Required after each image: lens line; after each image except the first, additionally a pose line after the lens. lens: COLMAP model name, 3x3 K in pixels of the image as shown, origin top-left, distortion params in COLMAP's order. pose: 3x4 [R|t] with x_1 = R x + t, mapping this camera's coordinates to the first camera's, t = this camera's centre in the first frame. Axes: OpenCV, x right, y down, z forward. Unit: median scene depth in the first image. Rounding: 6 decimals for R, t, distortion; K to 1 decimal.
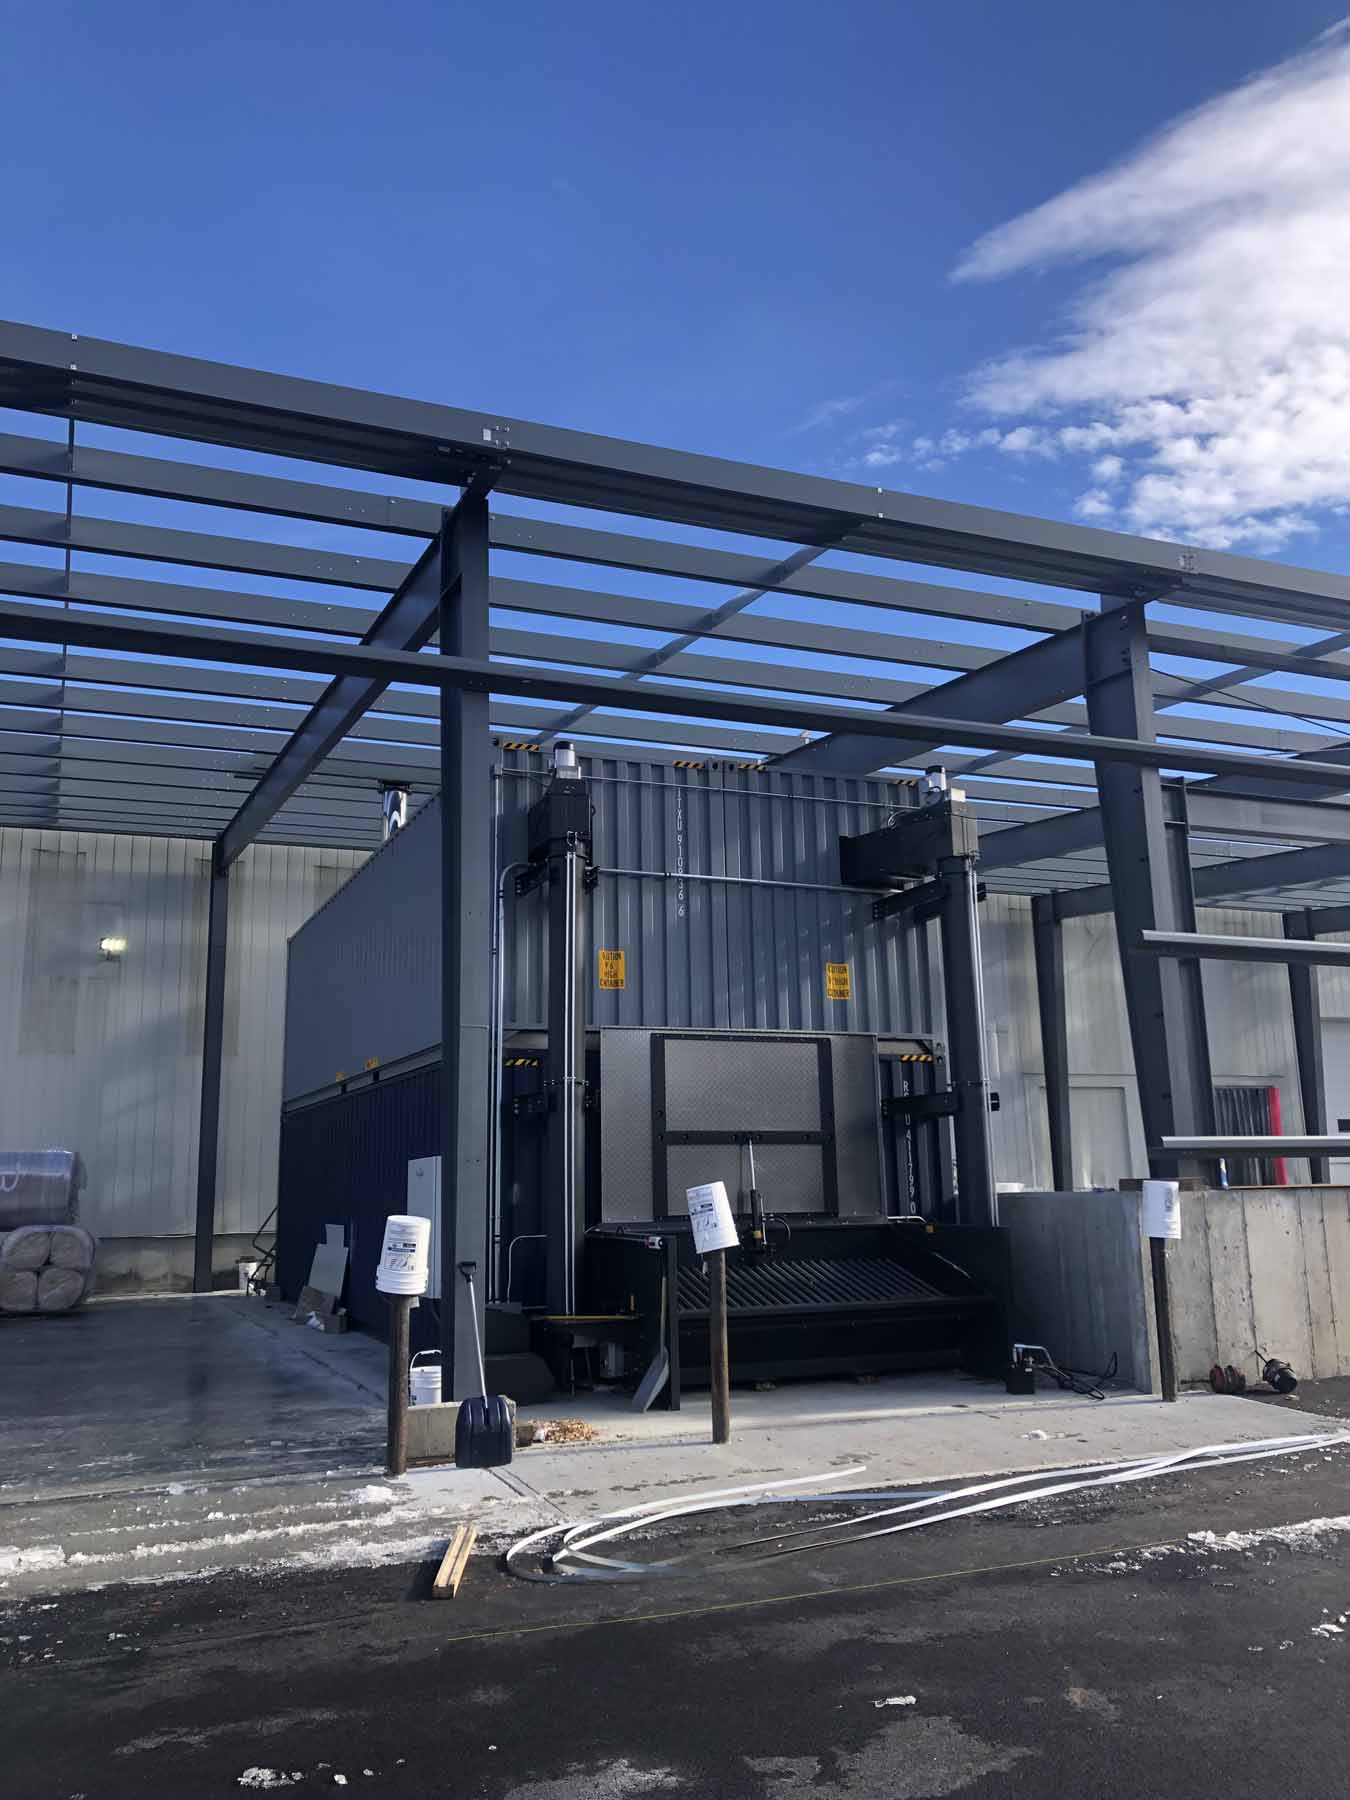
lens RADIAL K [[1480.5, 0, 682.7], [0, 1480.5, 889.3], [0, 0, 1]] dist [0.039633, -0.012163]
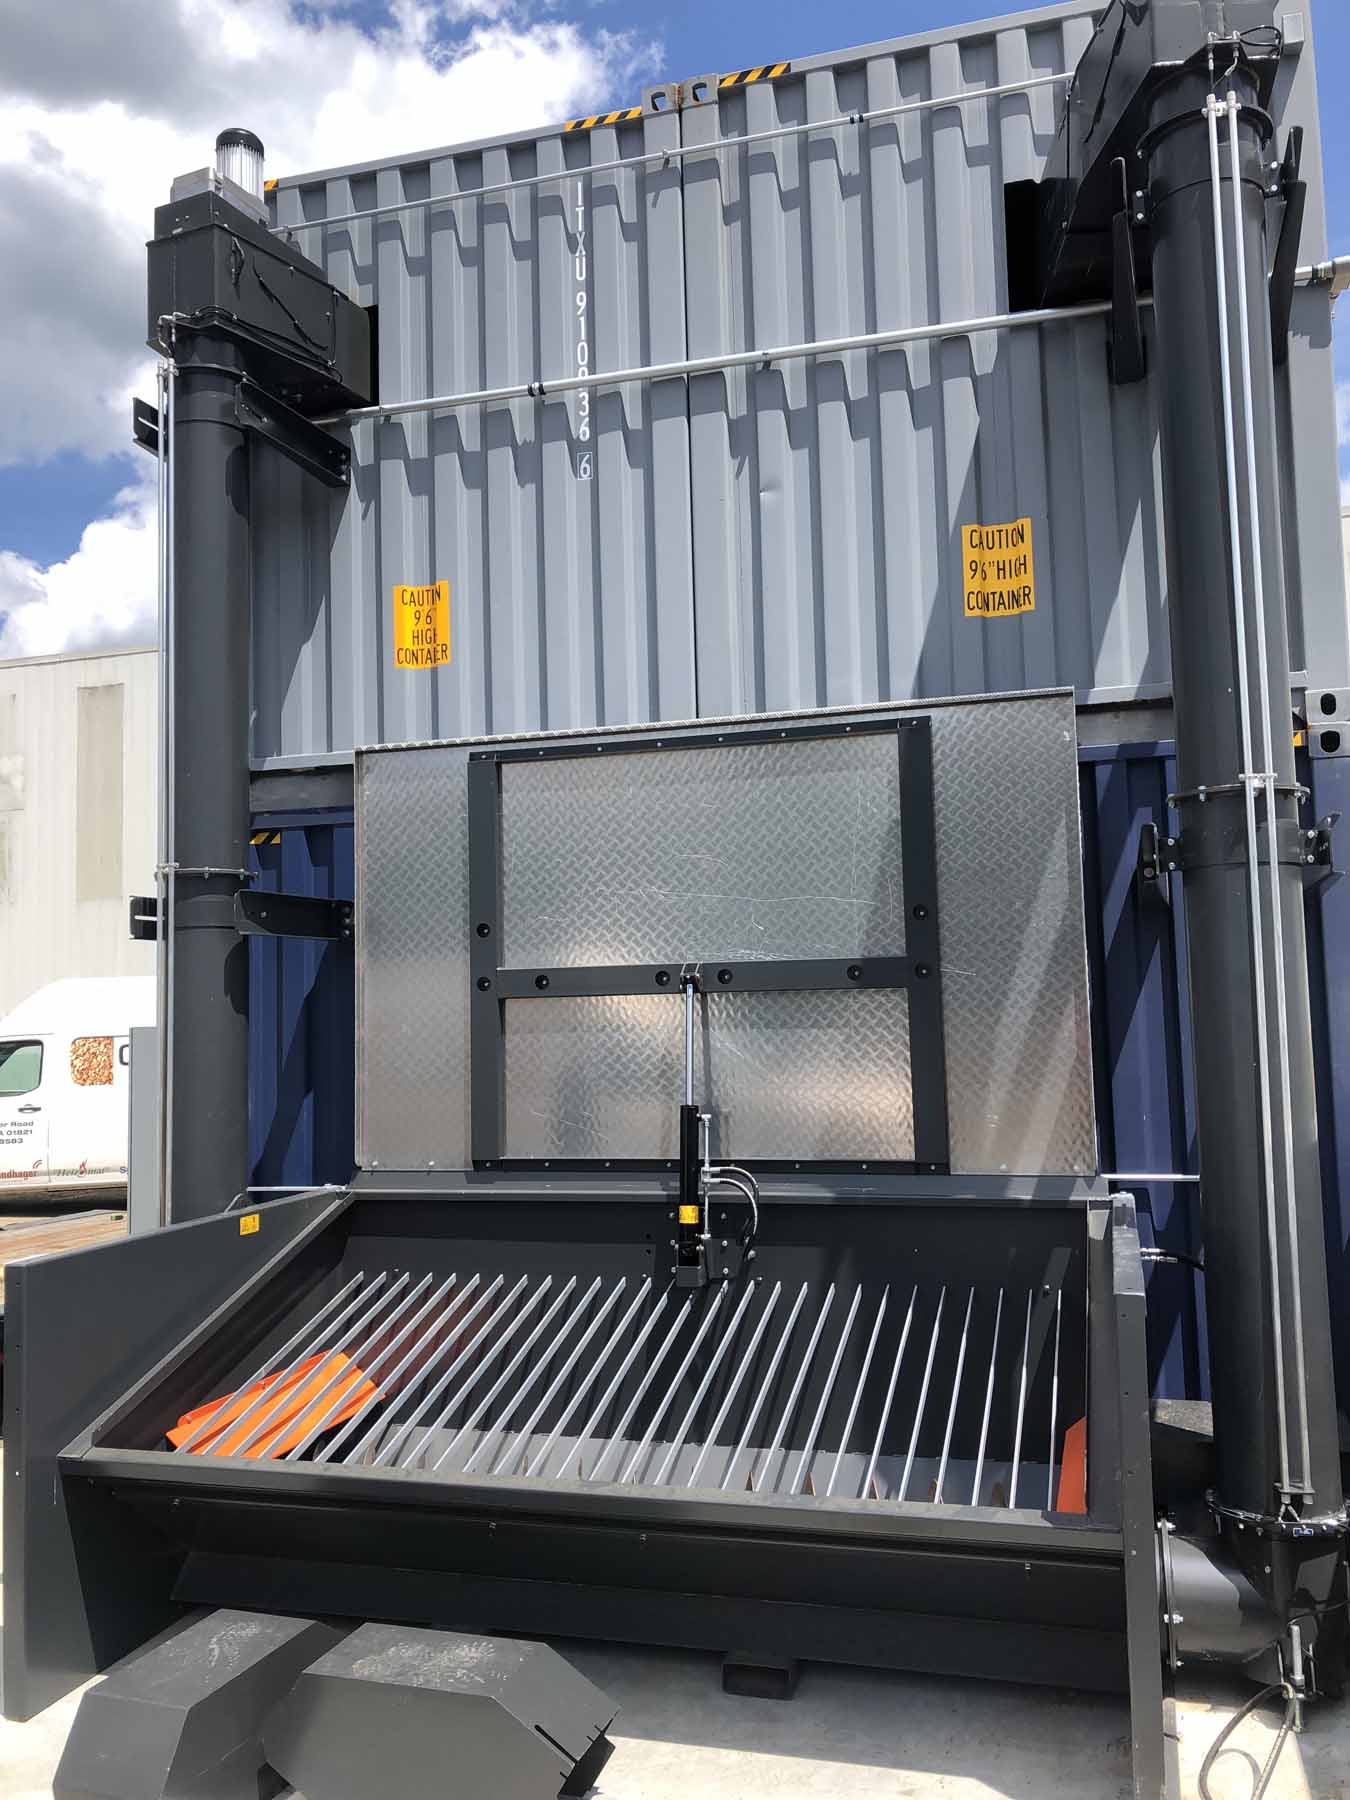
lens RADIAL K [[1480.5, 0, 682.7], [0, 1480.5, 889.3], [0, 0, 1]] dist [0.039633, -0.012163]
pose [[0.768629, -0.048826, -0.637829, 0.285986], [0.137897, 0.986287, 0.090675, 0.098668], [0.624655, -0.157650, 0.764822, 0.645484]]
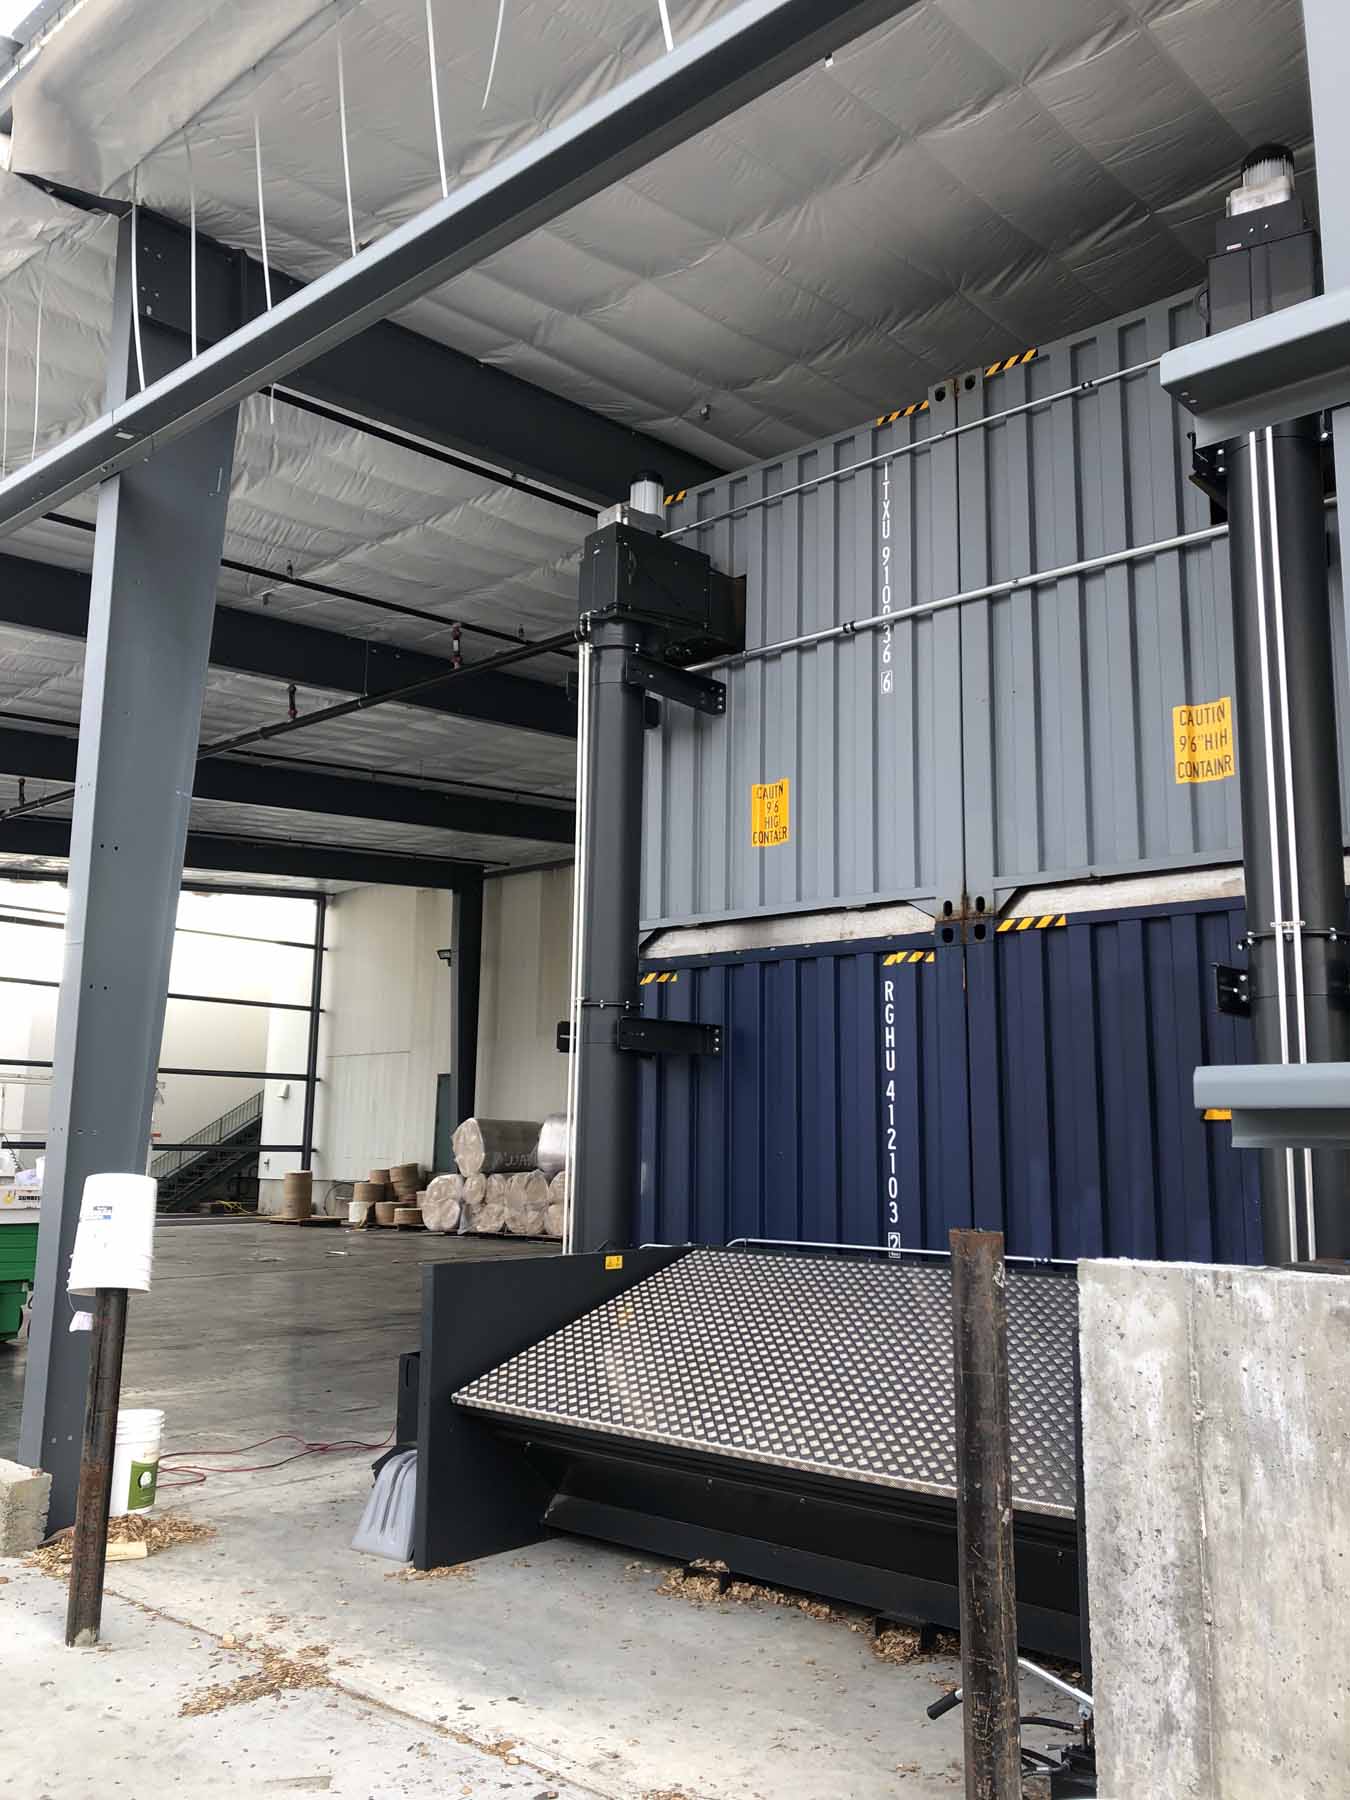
lens RADIAL K [[1480.5, 0, 682.7], [0, 1480.5, 889.3], [0, 0, 1]] dist [0.039633, -0.012163]
pose [[0.427228, -0.125454, -0.895398, 0.440190], [0.161943, 0.984930, -0.060729, 0.108902], [0.889523, -0.119059, 0.441106, 0.661094]]
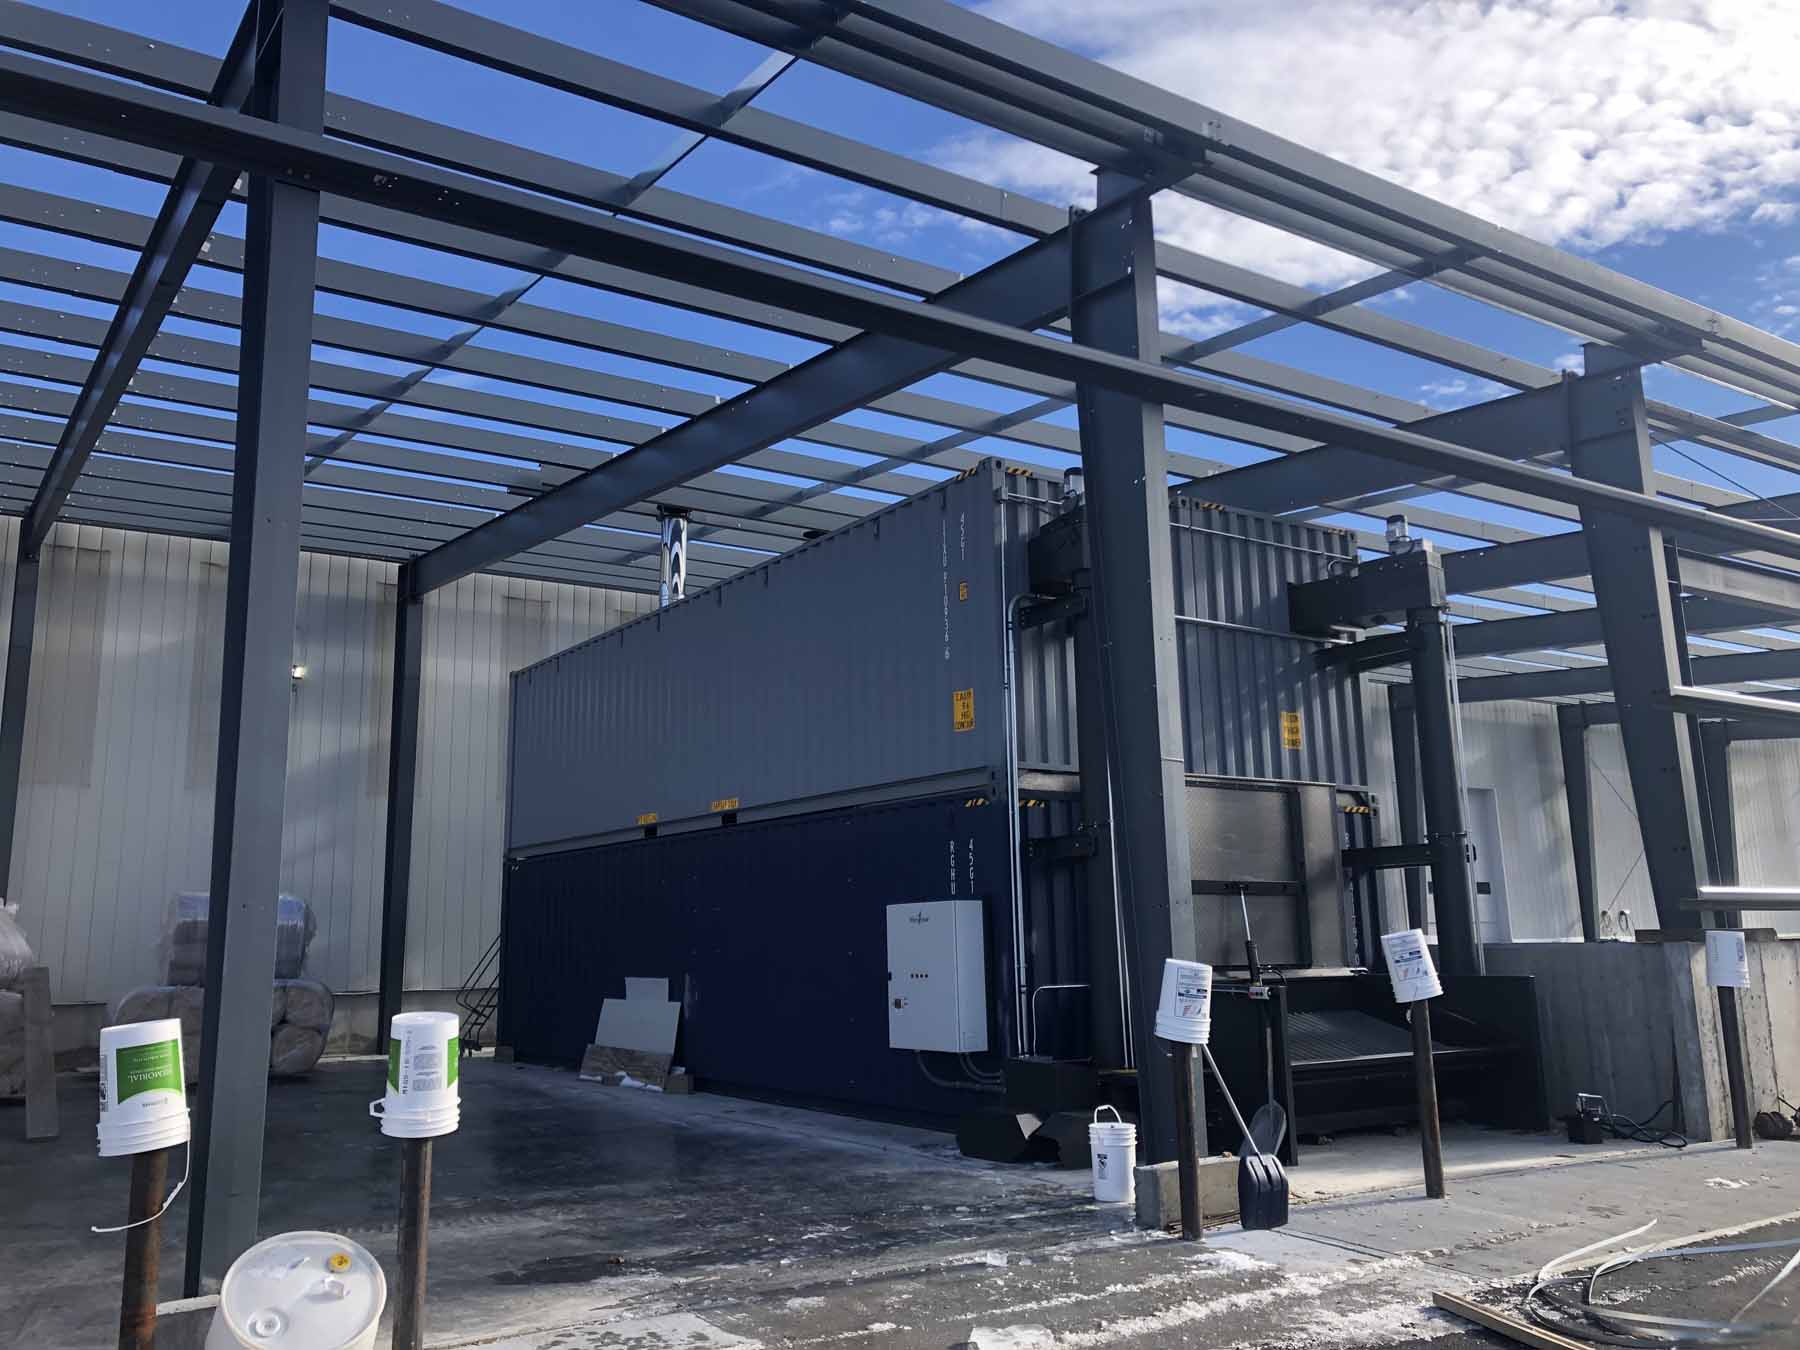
lens RADIAL K [[1480.5, 0, 900.0], [0, 1480.5, 675.0], [0, 0, 1]] dist [0.039633, -0.012163]
pose [[0.982992, 0.036097, 0.180068, -0.331953], [-0.038947, 0.999165, 0.012314, 0.023912], [-0.179473, -0.019117, 0.983577, 0.079233]]
